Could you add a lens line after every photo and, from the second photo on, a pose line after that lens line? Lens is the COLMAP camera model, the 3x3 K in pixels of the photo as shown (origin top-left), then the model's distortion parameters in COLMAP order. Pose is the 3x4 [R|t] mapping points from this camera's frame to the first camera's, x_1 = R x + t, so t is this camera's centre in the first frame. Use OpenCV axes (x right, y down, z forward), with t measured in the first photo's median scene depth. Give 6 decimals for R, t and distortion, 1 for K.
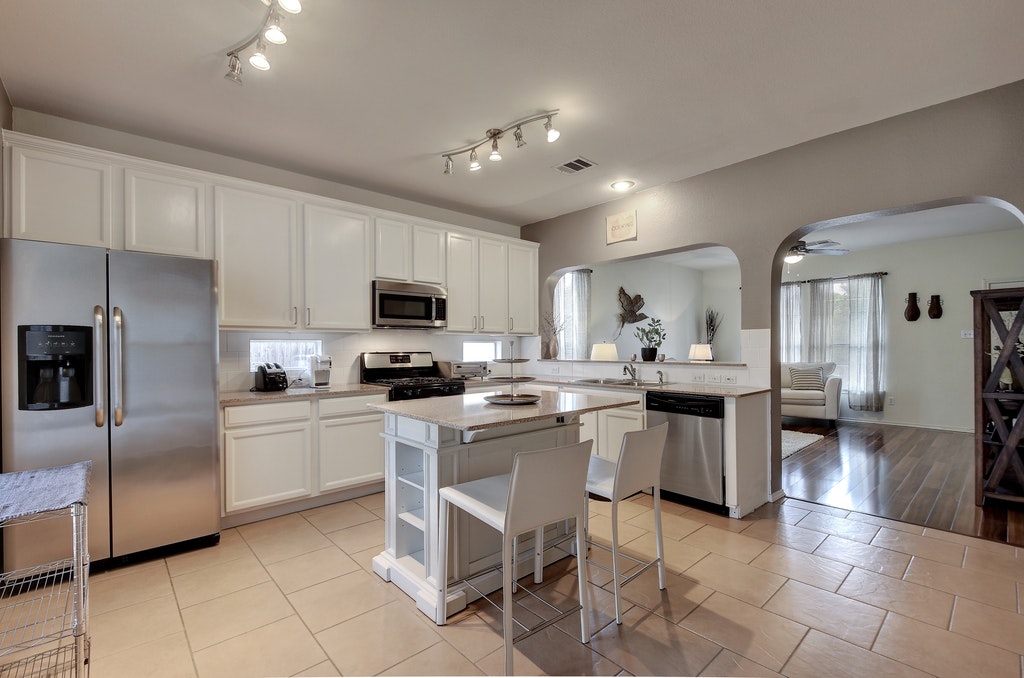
lens RADIAL K [[451.3, 0, 509.5], [0, 451.3, 345.4], [0, 0, 1]] dist [-0.004256, -0.000965]
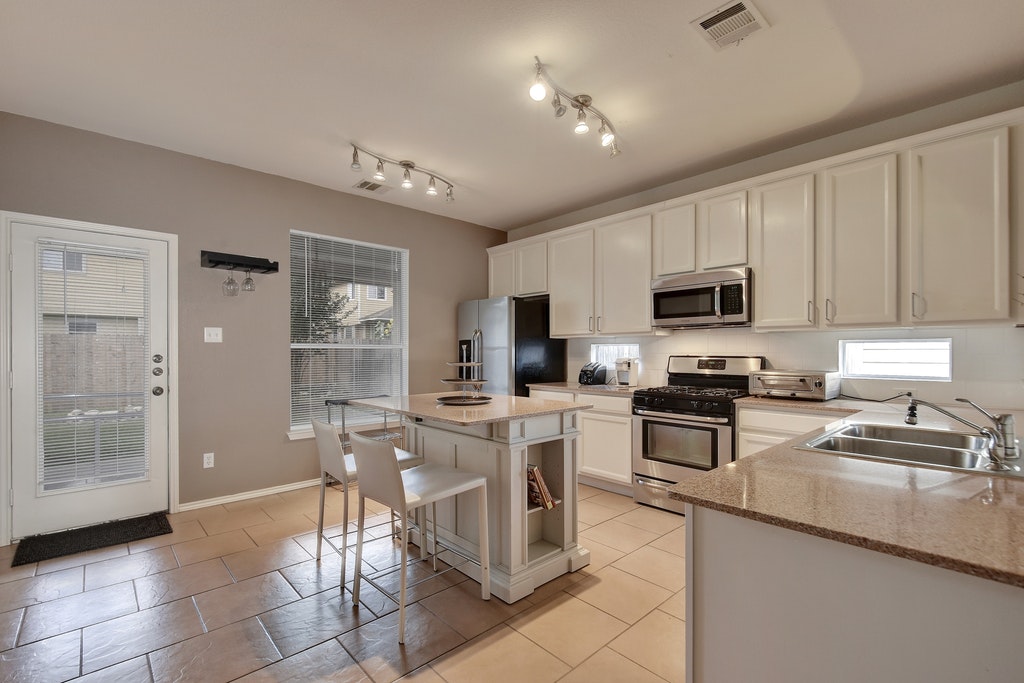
lens RADIAL K [[454.8, 0, 510.8], [0, 454.8, 347.4], [0, 0, 1]] dist [0.008115, -0.005827]
pose [[0.016774, 0.003090, -0.999855, 0.150468], [0.003986, 0.999987, 0.003157, -0.001339], [0.999851, -0.004038, 0.016761, 0.157535]]
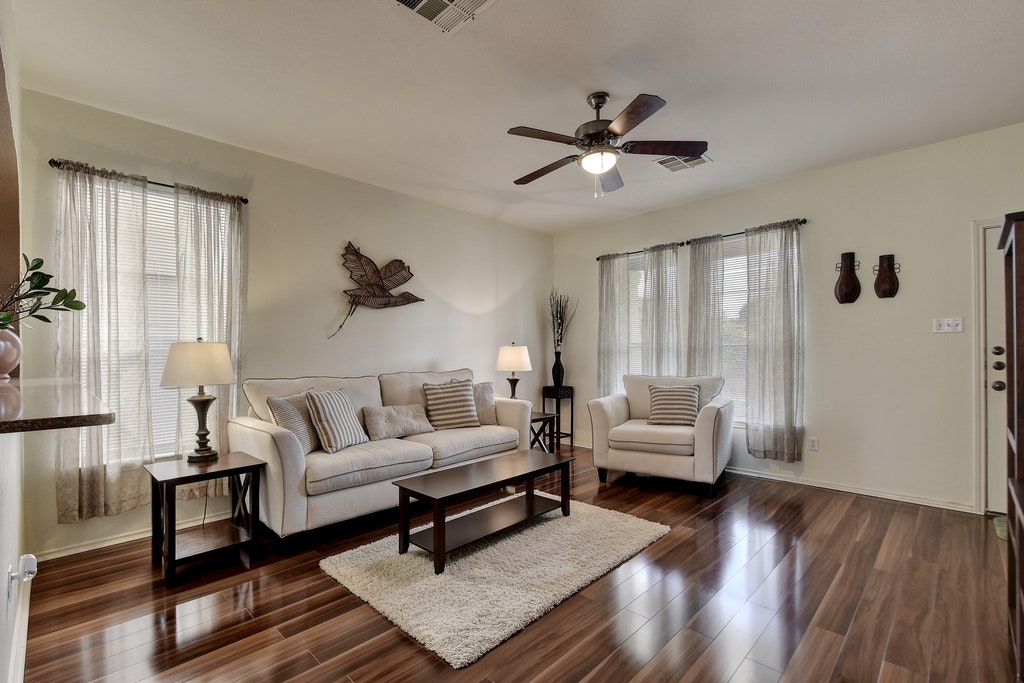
lens RADIAL K [[454.8, 0, 504.2], [0, 454.8, 347.8], [0, 0, 1]] dist [0.008115, -0.005827]
pose [[0.998603, 0.000351, 0.052836, 0.421971], [0.000101, 0.999963, -0.008555, 0.006537], [-0.052838, 0.008548, 0.998567, 0.437379]]
